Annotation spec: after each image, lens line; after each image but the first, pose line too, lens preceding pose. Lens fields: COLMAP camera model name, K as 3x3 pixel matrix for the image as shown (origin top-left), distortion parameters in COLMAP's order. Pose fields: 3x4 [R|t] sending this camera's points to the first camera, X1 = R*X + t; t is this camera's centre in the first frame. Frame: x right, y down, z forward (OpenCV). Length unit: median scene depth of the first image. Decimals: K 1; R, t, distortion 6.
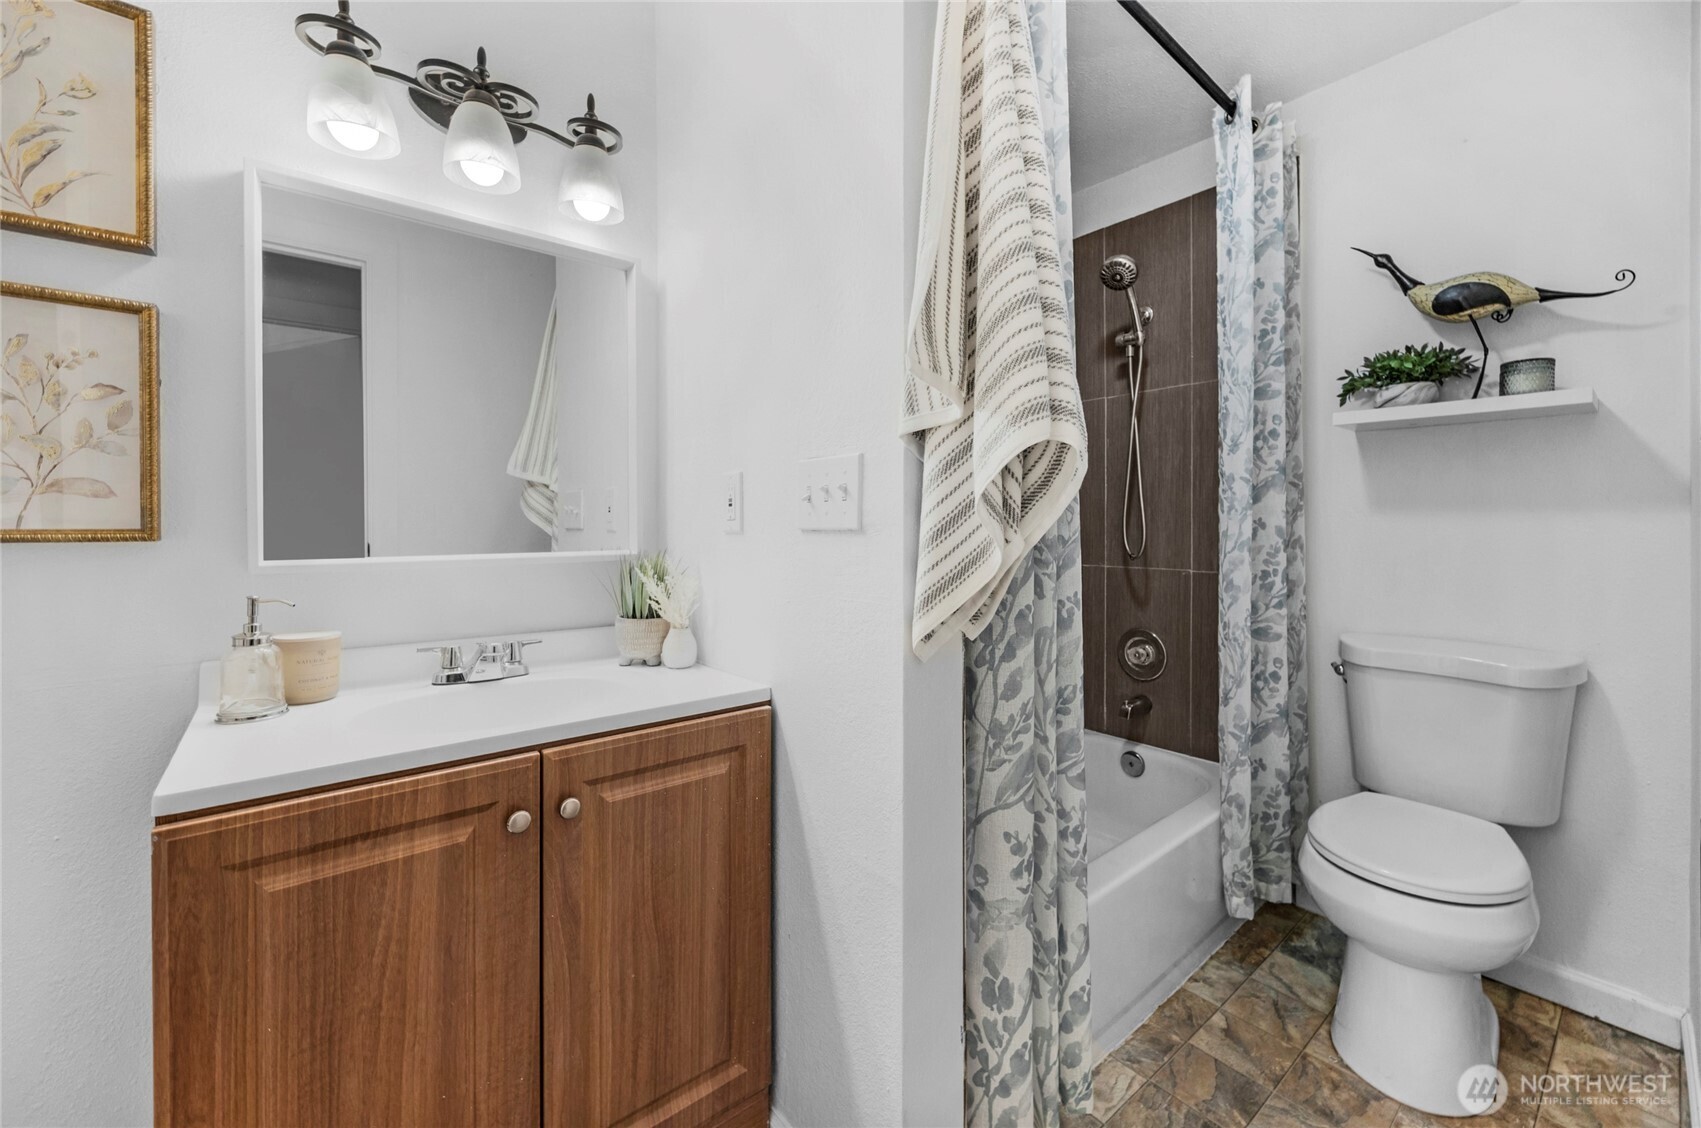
lens RADIAL K [[686.0, 0, 886.1], [0, 686.0, 520.9], [0, 0, 1]] dist [0.000388, -0.000275]
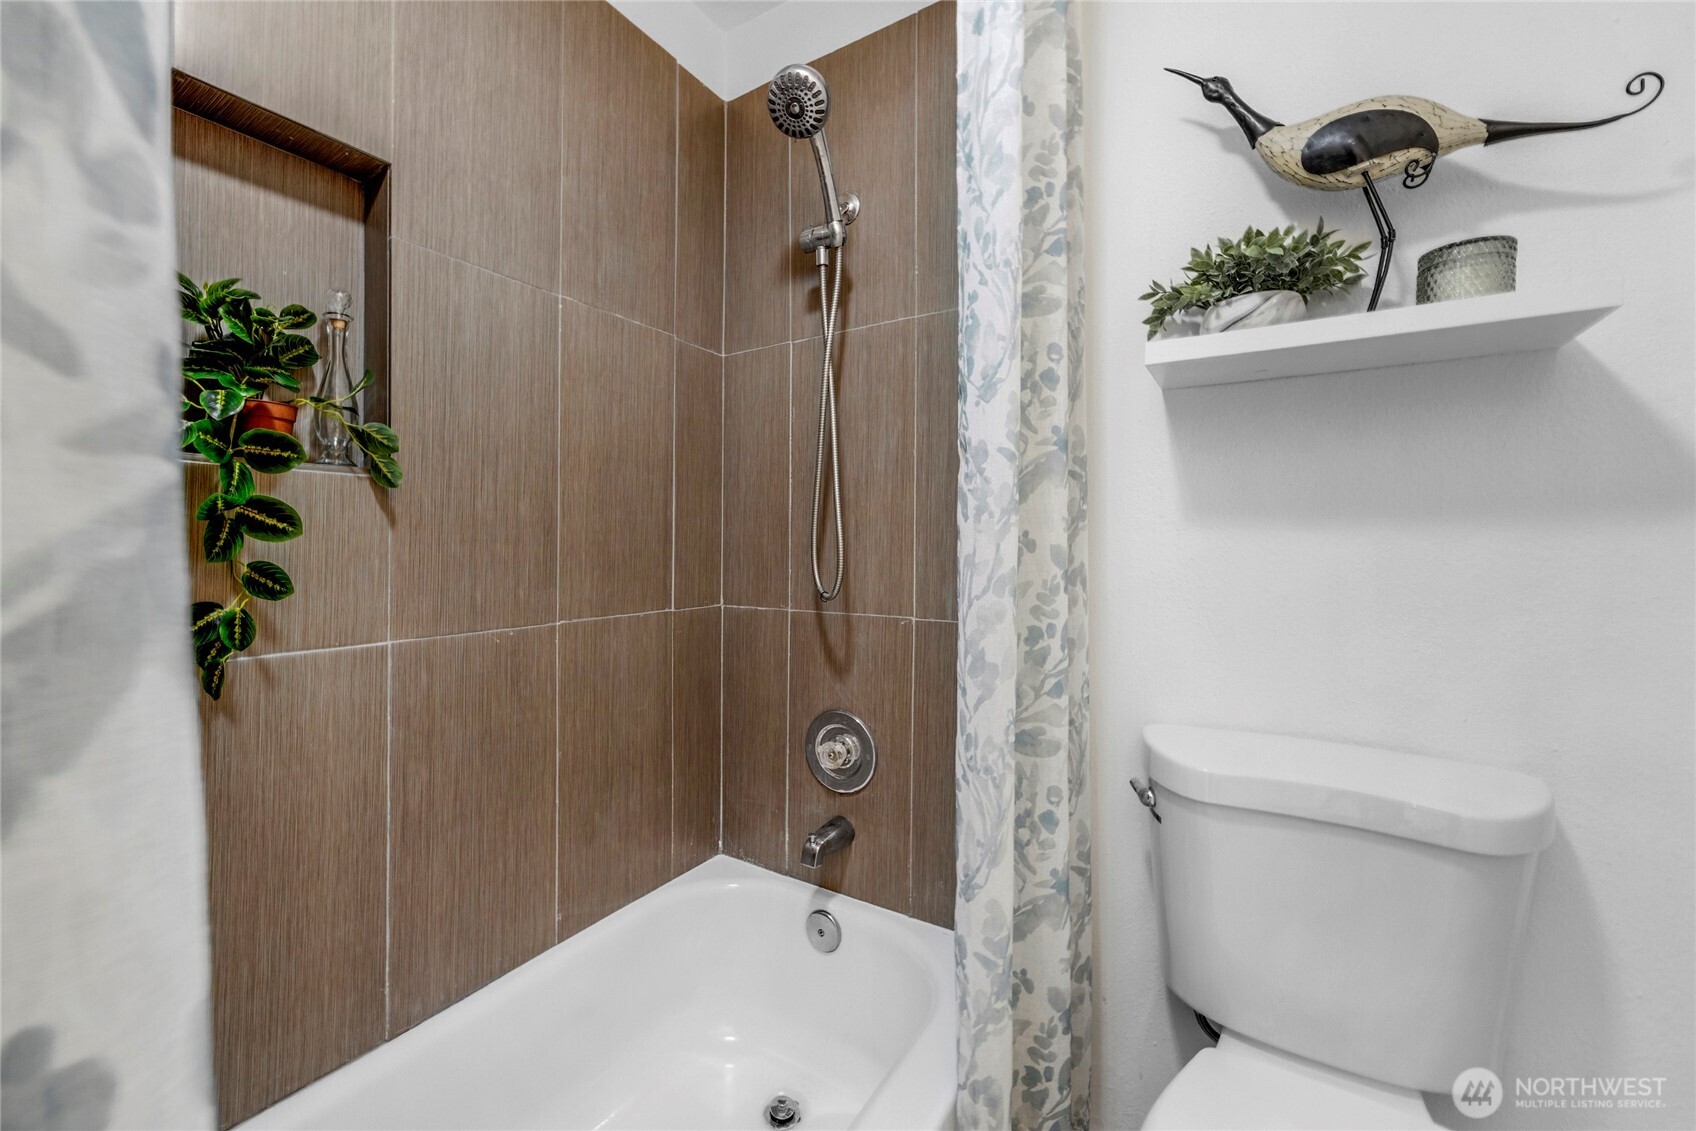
lens RADIAL K [[684.0, 0, 845.5], [0, 684.0, 556.9], [0, 0, 1]] dist [0.000388, -0.000275]
pose [[0.953496, -0.002618, 0.301395, 0.246577], [-0.003657, 0.999788, 0.020254, 0.006116], [-0.301384, -0.020415, 0.953284, 0.529583]]
